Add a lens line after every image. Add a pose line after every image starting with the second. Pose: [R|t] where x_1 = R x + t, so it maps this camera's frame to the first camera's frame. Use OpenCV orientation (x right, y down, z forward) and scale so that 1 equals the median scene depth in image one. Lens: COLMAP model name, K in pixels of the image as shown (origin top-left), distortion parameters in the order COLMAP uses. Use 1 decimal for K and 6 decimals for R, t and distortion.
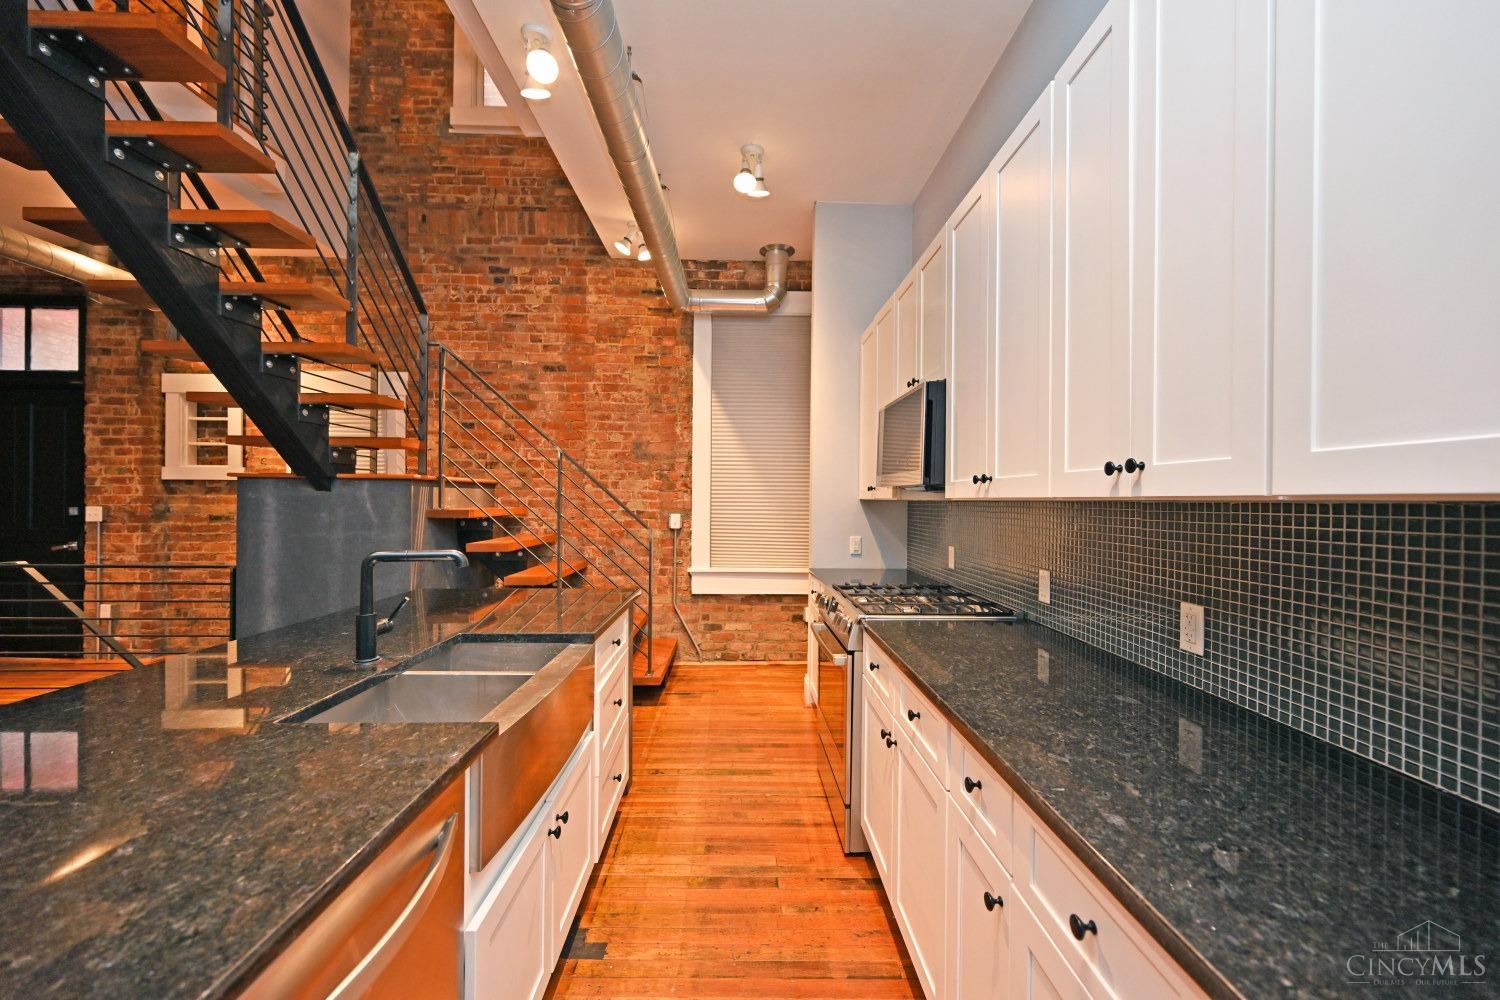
lens RADIAL K [[590.5, 0, 746.9], [0, 590.5, 500.9], [0, 0, 1]] dist [-0.003019, 0.000948]
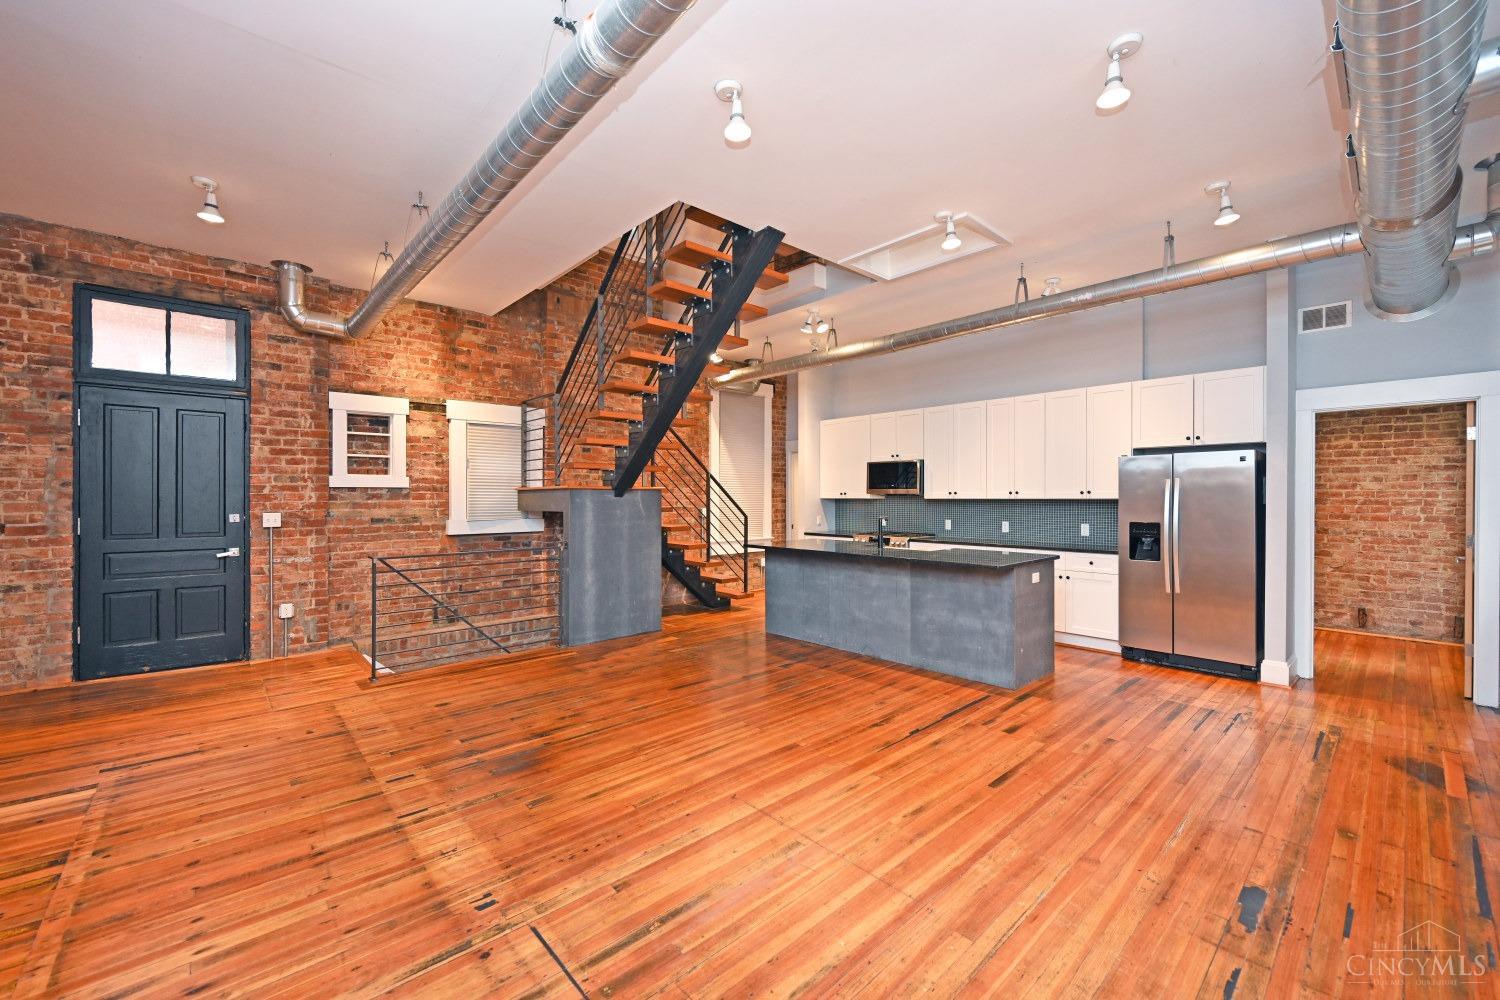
lens RADIAL K [[590.5, 0, 743.3], [0, 590.5, 499.8], [0, 0, 1]] dist [-0.003019, 0.000948]
pose [[0.761481, -0.012490, 0.648067, -1.118503], [0.009220, 0.999922, 0.008438, -0.014984], [-0.648122, -0.000450, 0.761537, -0.347589]]
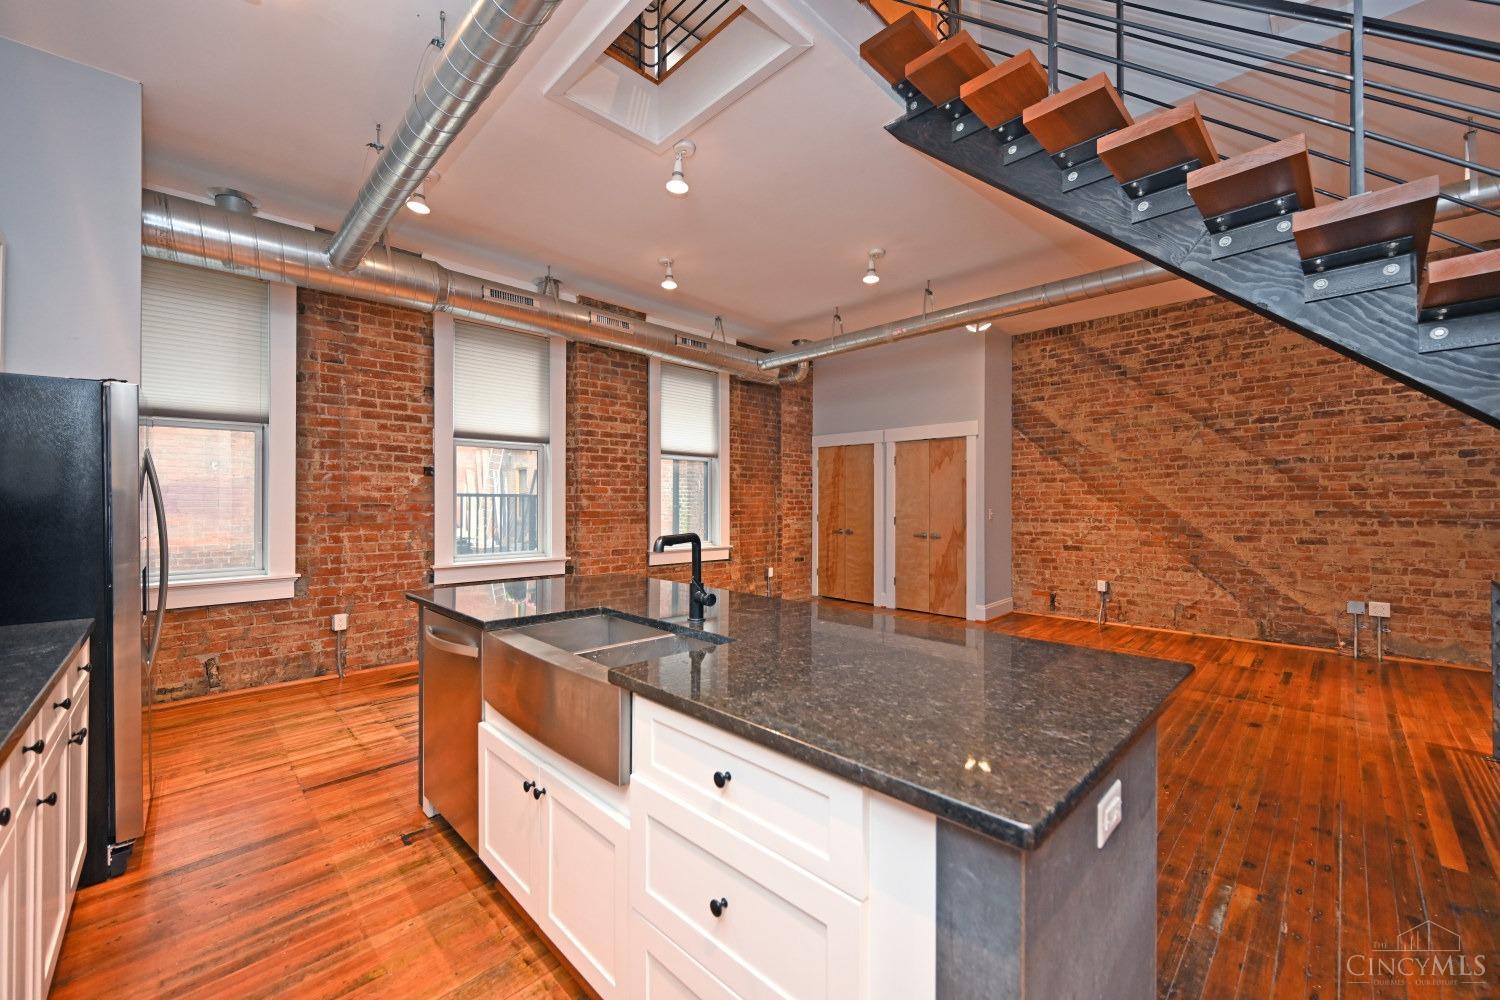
lens RADIAL K [[590.5, 0, 750.2], [0, 590.5, 499.5], [0, 0, 1]] dist [-0.003019, 0.000948]
pose [[-0.730229, -0.014601, -0.683047, 0.043090], [-0.010345, 0.999893, -0.010315, 0.008324], [0.683124, -0.000466, -0.730302, 0.649702]]
